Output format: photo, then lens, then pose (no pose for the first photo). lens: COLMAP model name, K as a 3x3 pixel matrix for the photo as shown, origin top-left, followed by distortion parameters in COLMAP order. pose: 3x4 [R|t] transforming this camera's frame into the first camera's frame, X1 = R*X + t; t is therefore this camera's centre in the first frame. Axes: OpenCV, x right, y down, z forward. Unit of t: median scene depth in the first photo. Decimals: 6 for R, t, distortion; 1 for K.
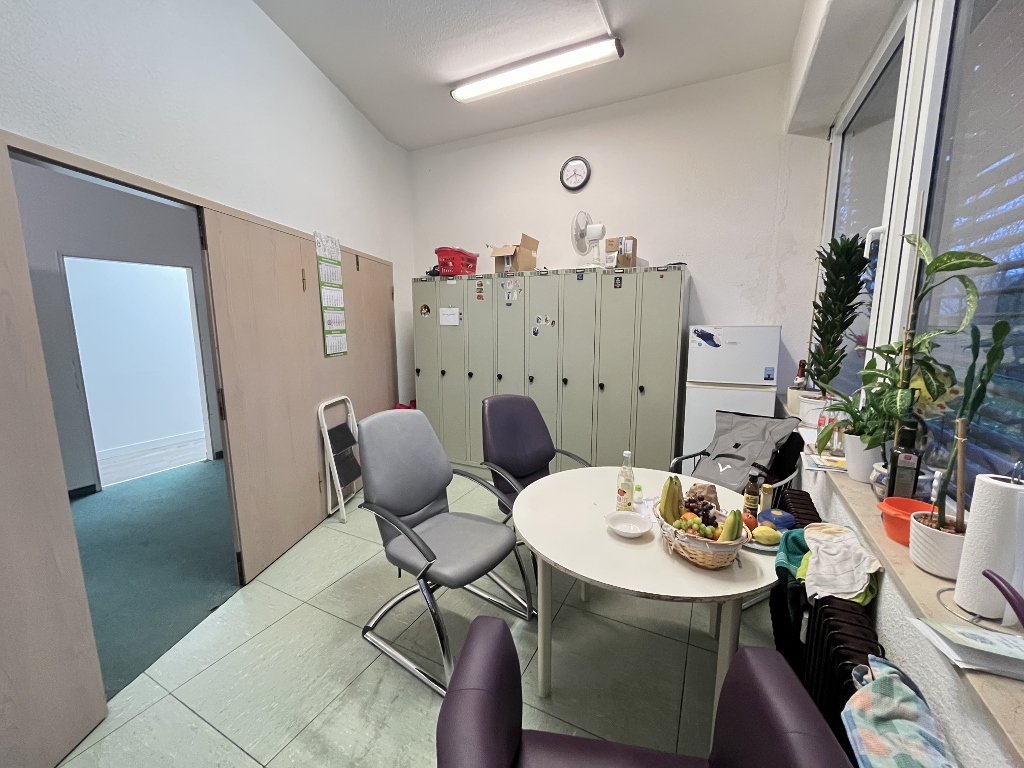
lens RADIAL K [[412.4, 0, 511.2], [0, 412.4, 385.3], [0, 0, 1]] dist [-0.009044, 0.000140]
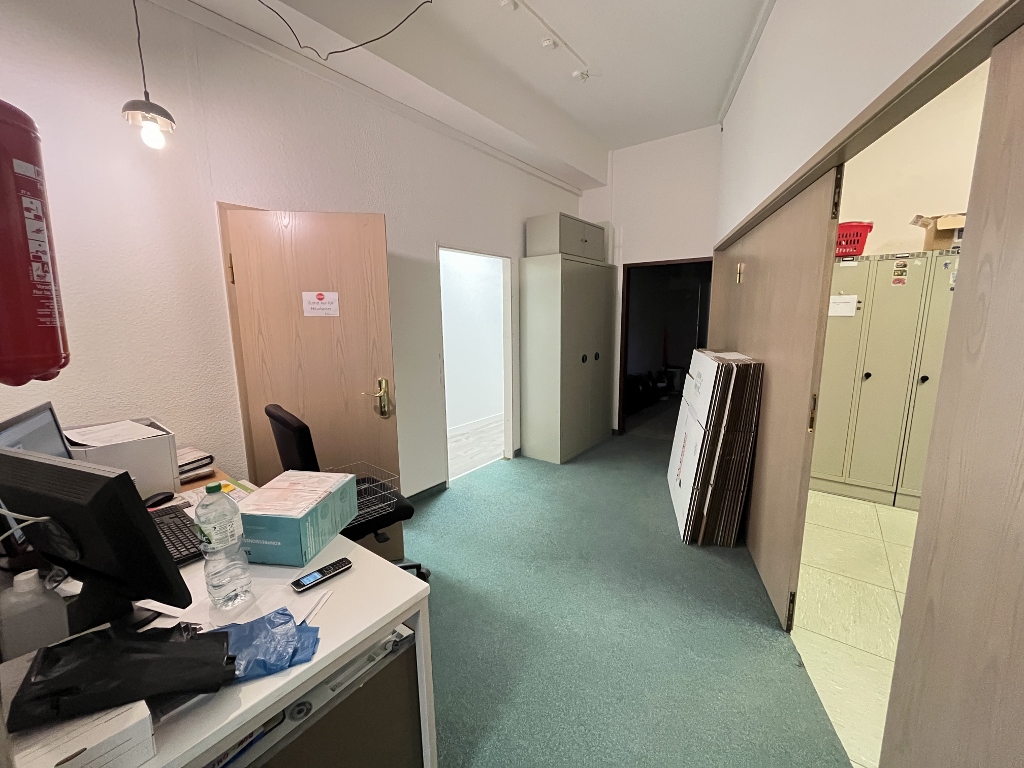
lens RADIAL K [[412.4, 0, 511.2], [0, 412.4, 385.3], [0, 0, 1]] dist [-0.009044, 0.000140]
pose [[0.981684, 0.021910, -0.189254, -0.654082], [-0.018336, 0.999619, 0.020614, -0.010755], [0.189634, -0.016766, 0.981712, 0.058178]]
